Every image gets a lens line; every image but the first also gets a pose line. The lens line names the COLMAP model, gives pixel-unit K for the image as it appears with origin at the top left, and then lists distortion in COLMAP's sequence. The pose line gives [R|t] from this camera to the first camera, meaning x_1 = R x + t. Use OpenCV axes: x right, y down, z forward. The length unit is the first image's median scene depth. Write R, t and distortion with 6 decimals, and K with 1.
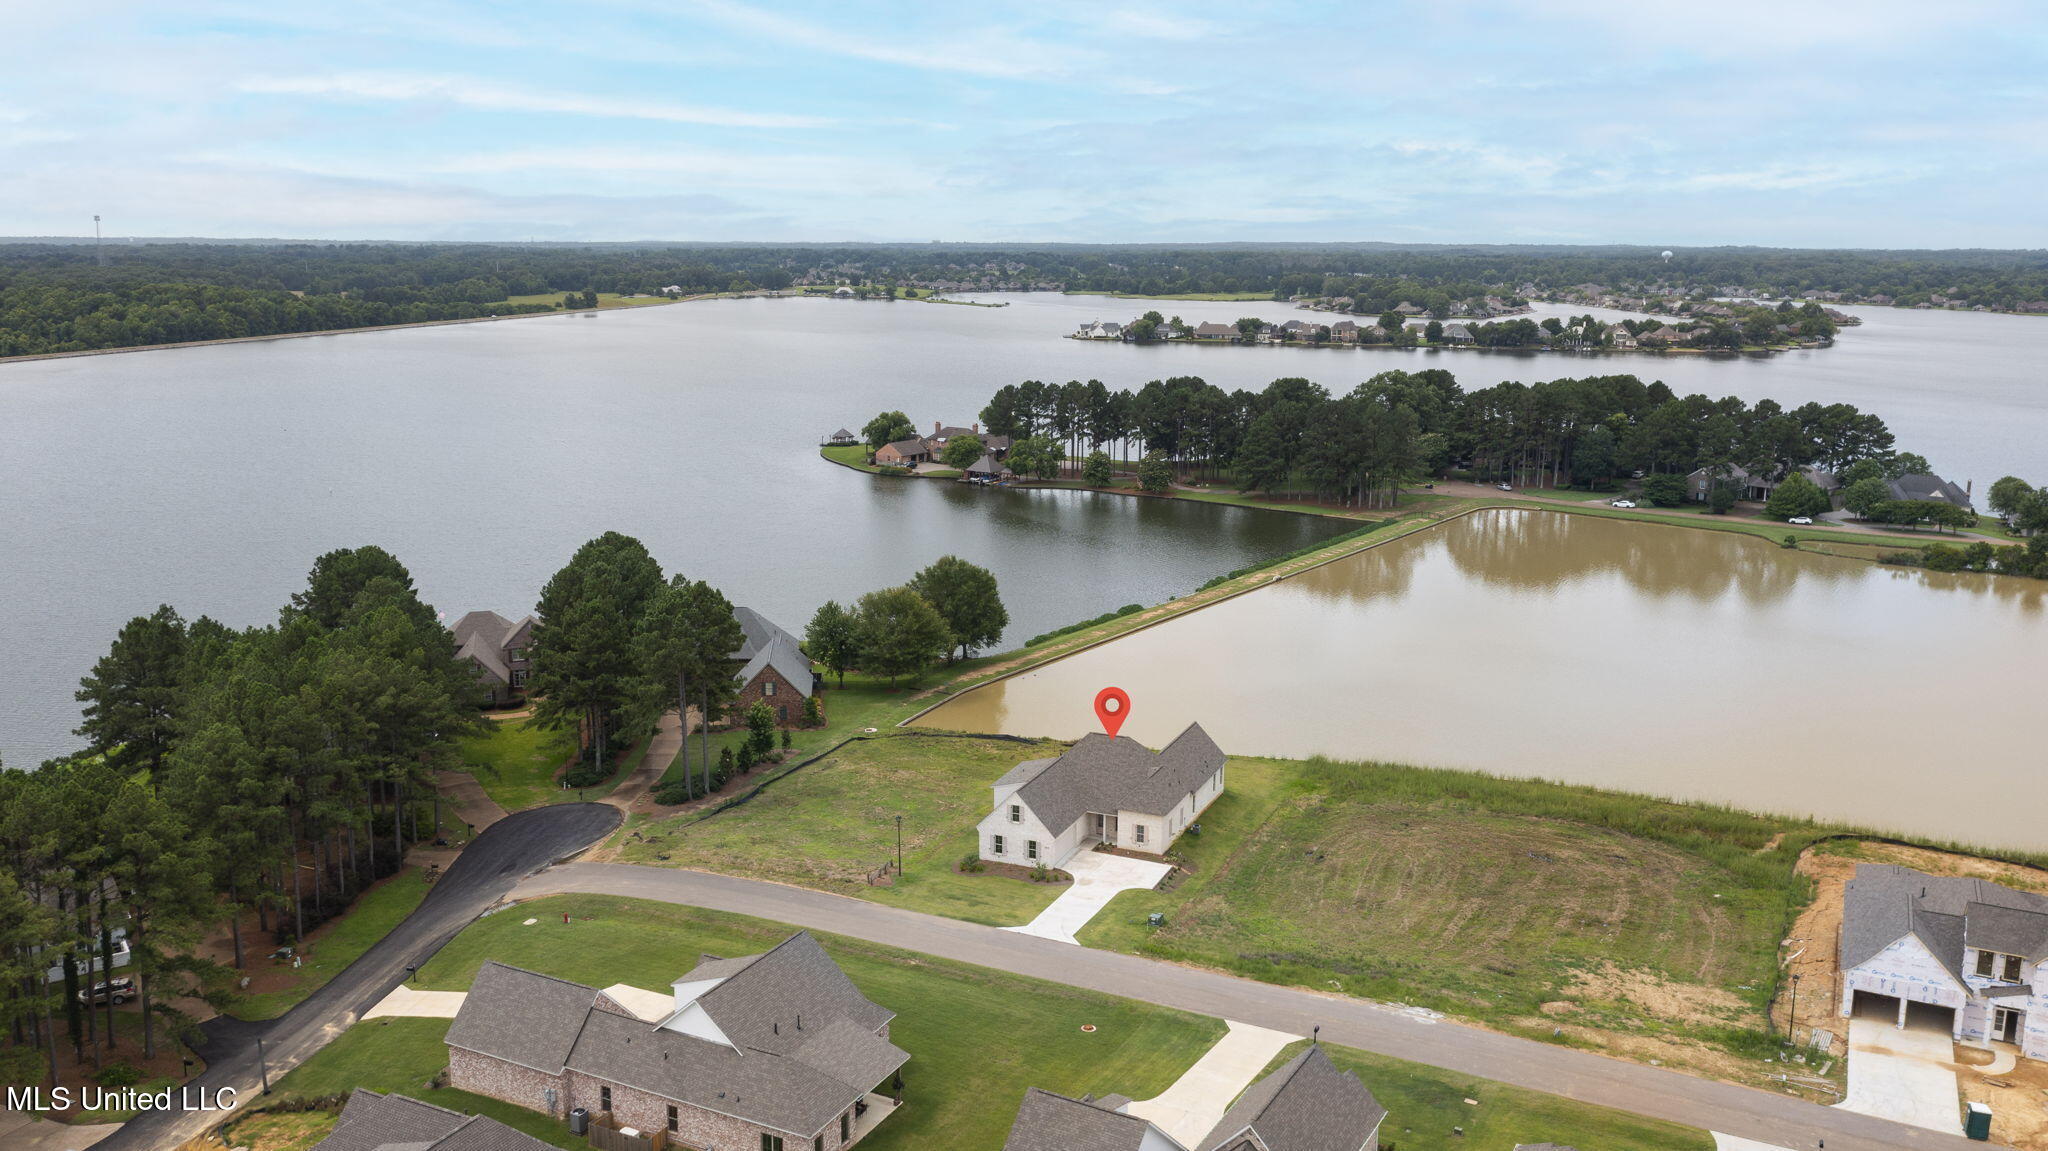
lens RADIAL K [[1662.4, 0, 1008.9], [0, 1662.4, 567.2], [0, 0, 1]] dist [0.004792, 0.012704]
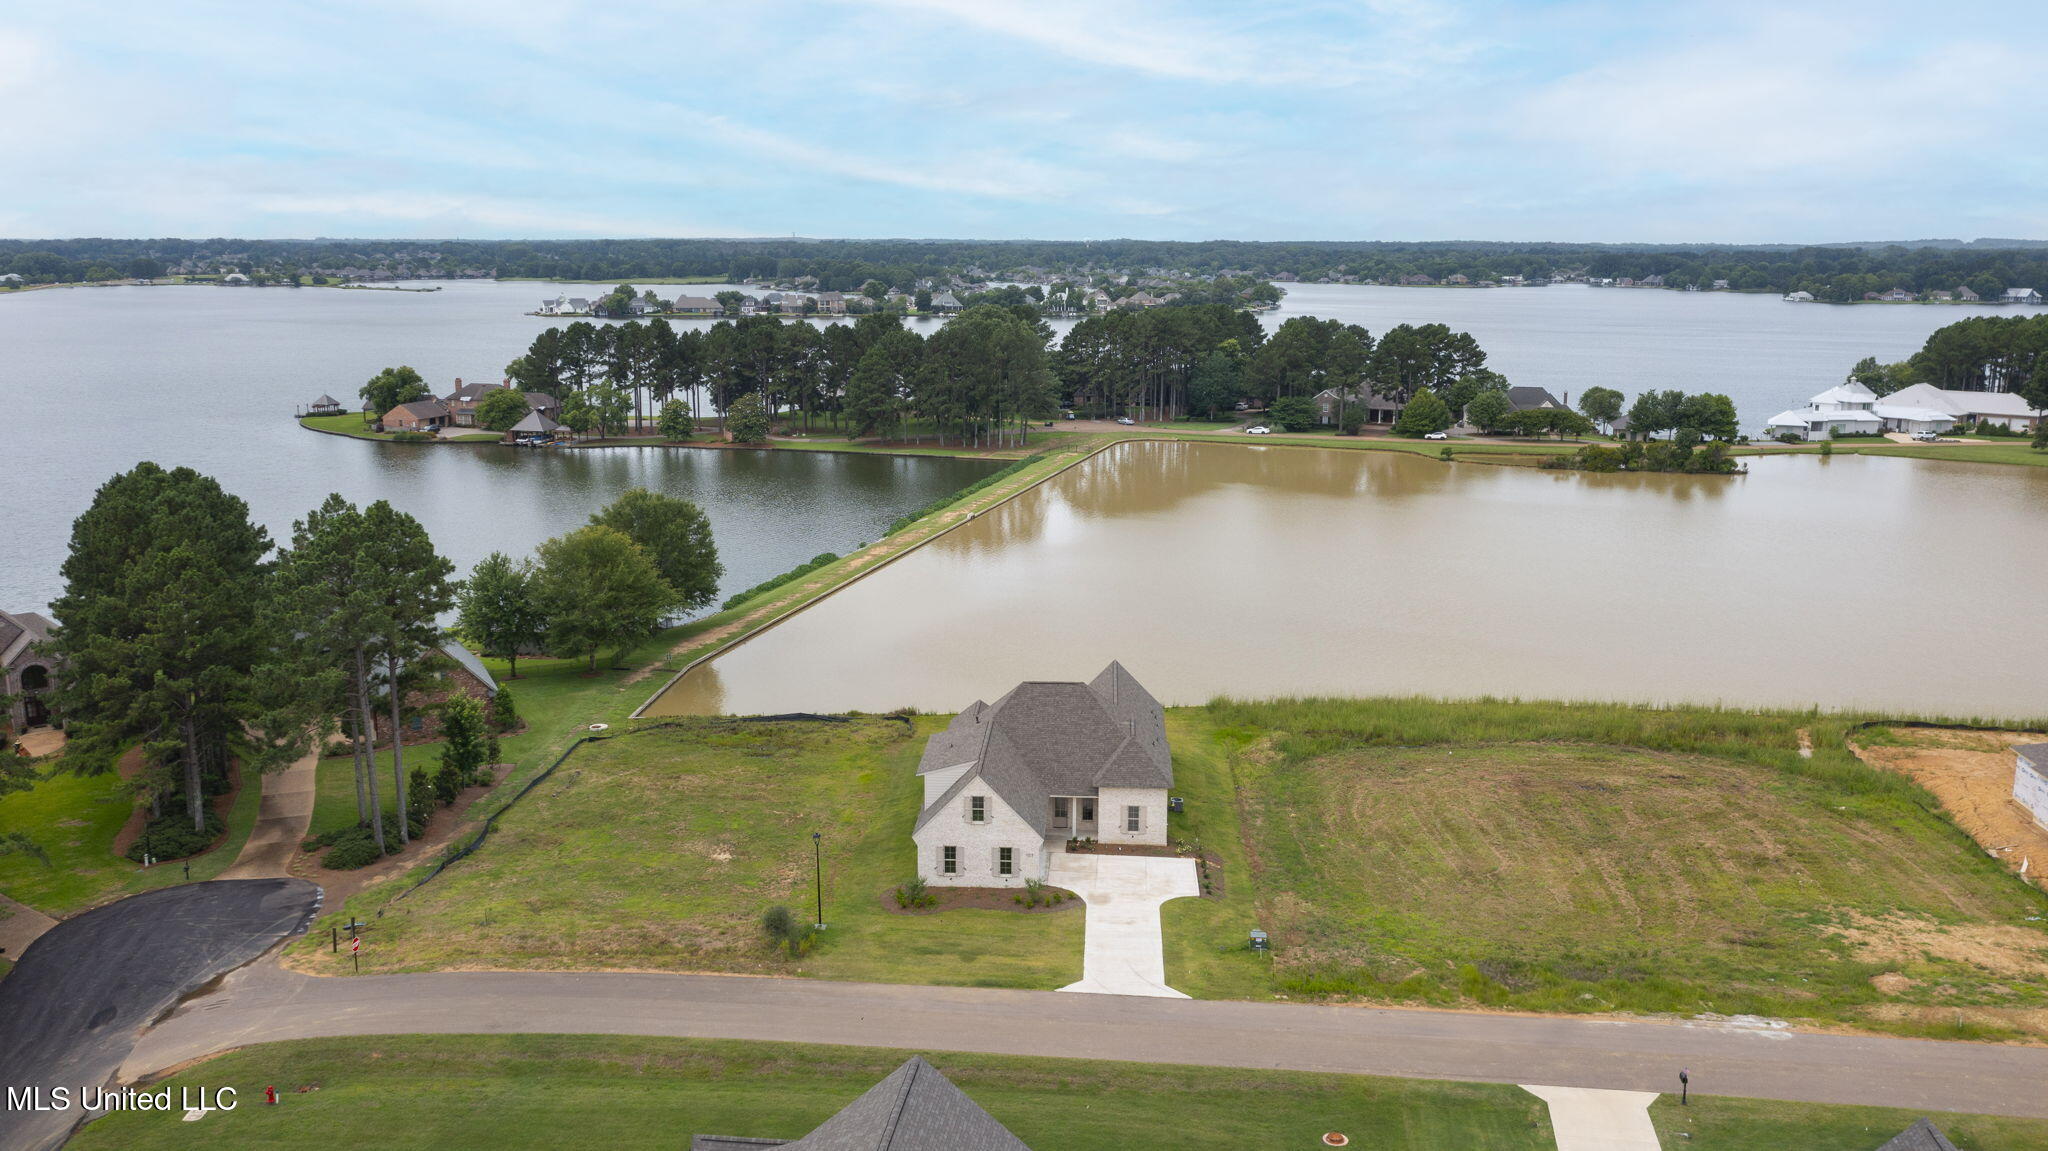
lens RADIAL K [[1662.4, 0, 1008.9], [0, 1662.4, 567.2], [0, 0, 1]] dist [0.004792, 0.012704]
pose [[0.939848, -0.068234, 0.334708, -0.150882], [0.068994, 0.997571, 0.009633, 0.037366], [-0.334552, 0.014039, 0.942273, 0.294560]]
